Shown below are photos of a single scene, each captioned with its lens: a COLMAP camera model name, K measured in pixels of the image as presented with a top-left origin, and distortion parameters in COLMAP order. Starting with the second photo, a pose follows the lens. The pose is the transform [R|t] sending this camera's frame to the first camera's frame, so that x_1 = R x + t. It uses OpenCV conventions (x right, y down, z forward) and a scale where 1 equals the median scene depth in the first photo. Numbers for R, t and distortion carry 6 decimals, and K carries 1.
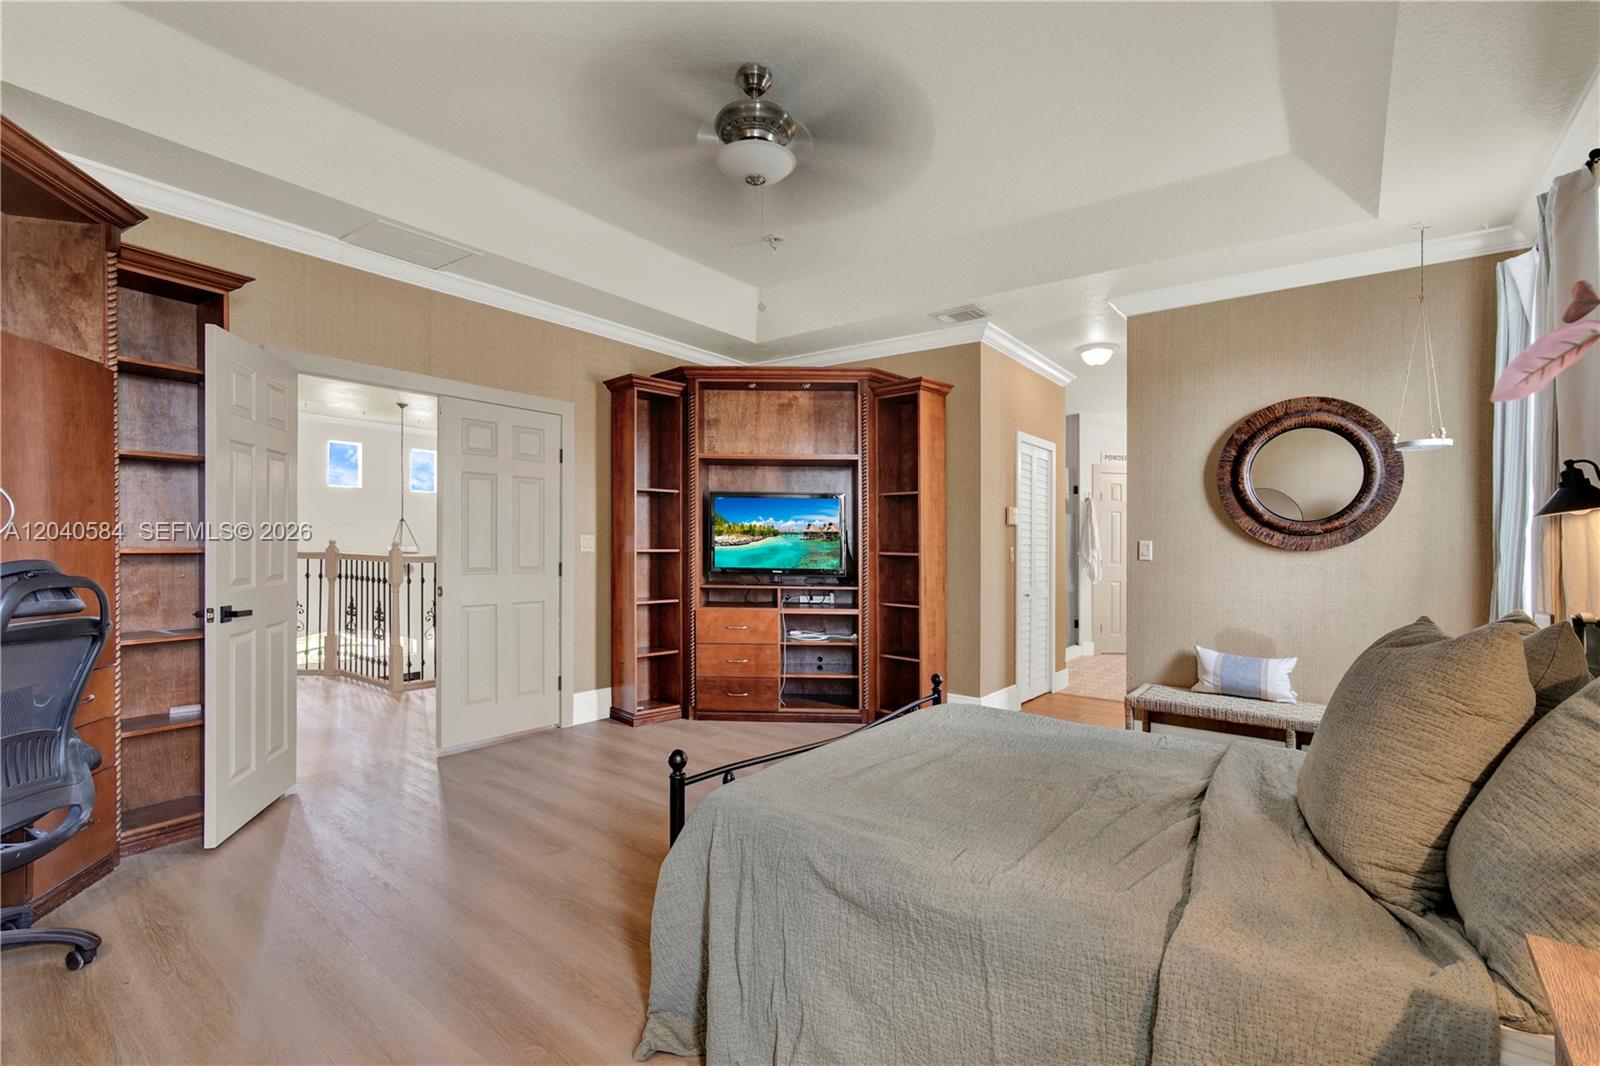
lens RADIAL K [[724.2, 0, 805.6], [0, 724.2, 523.3], [0, 0, 1]] dist [-0.002270, 0.000277]
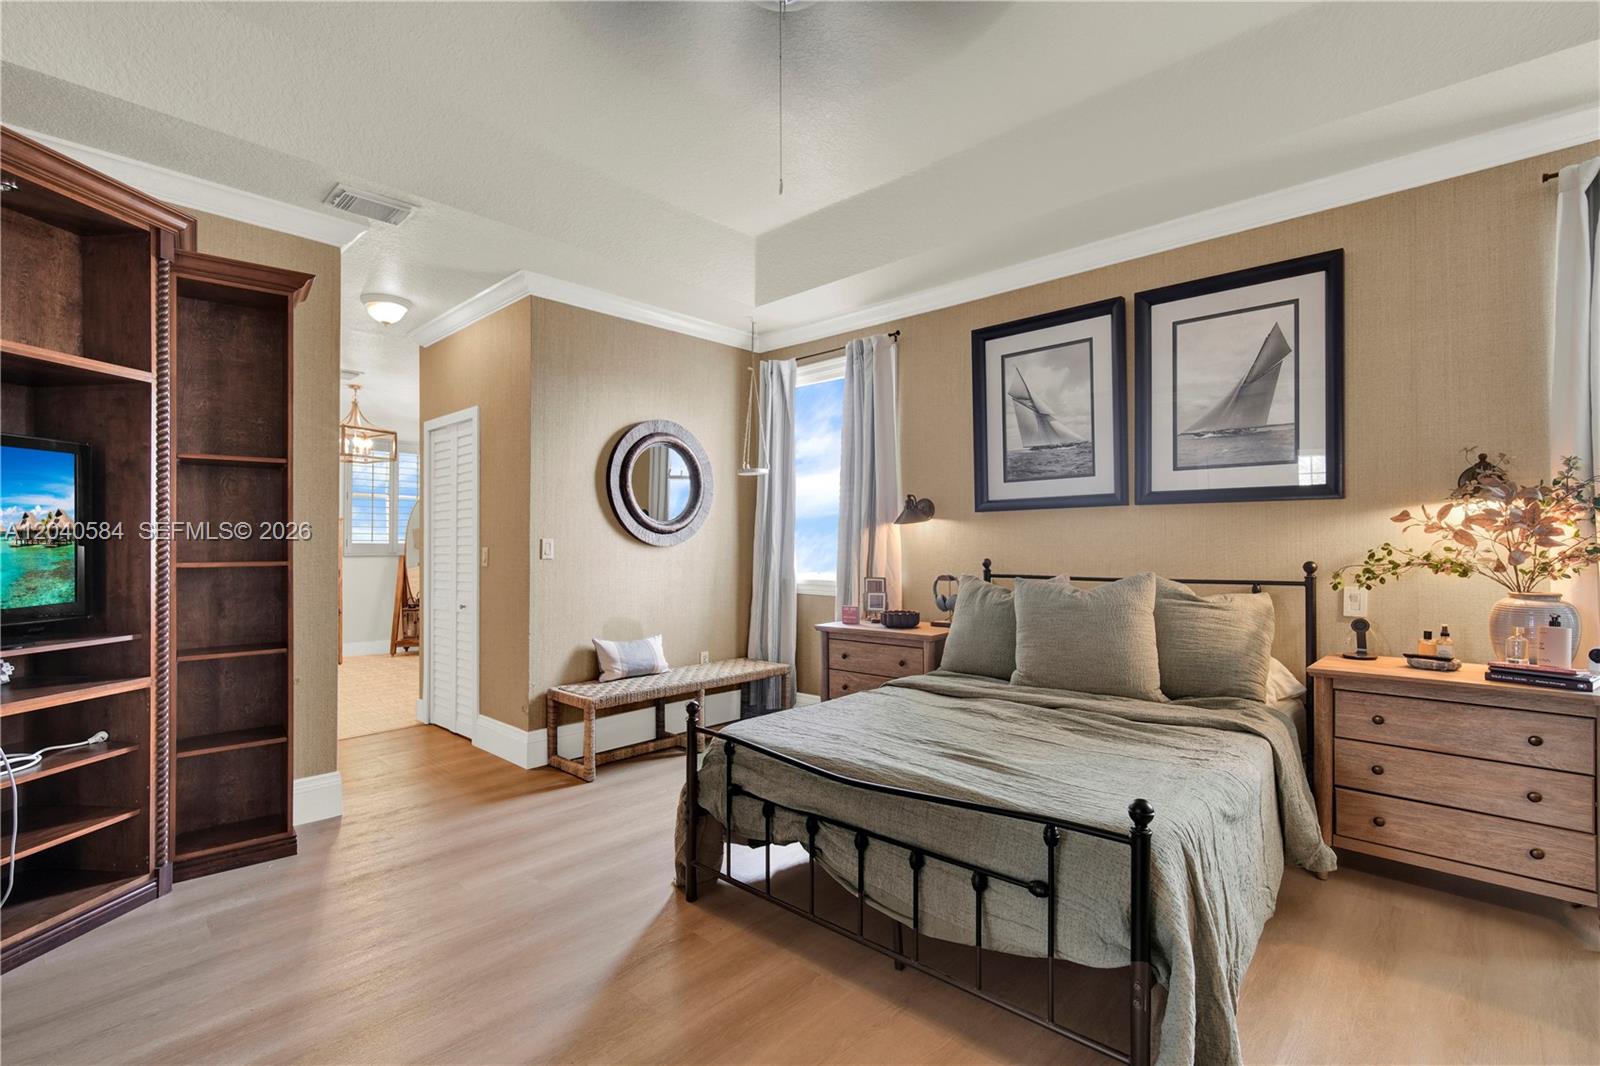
lens RADIAL K [[724.2, 0, 805.6], [0, 724.2, 523.3], [0, 0, 1]] dist [-0.002270, 0.000277]
pose [[0.117706, 0.007037, 0.993024, -0.471350], [-0.013854, 0.999889, -0.005444, 0.004405], [-0.992952, -0.013117, 0.117790, 0.588566]]
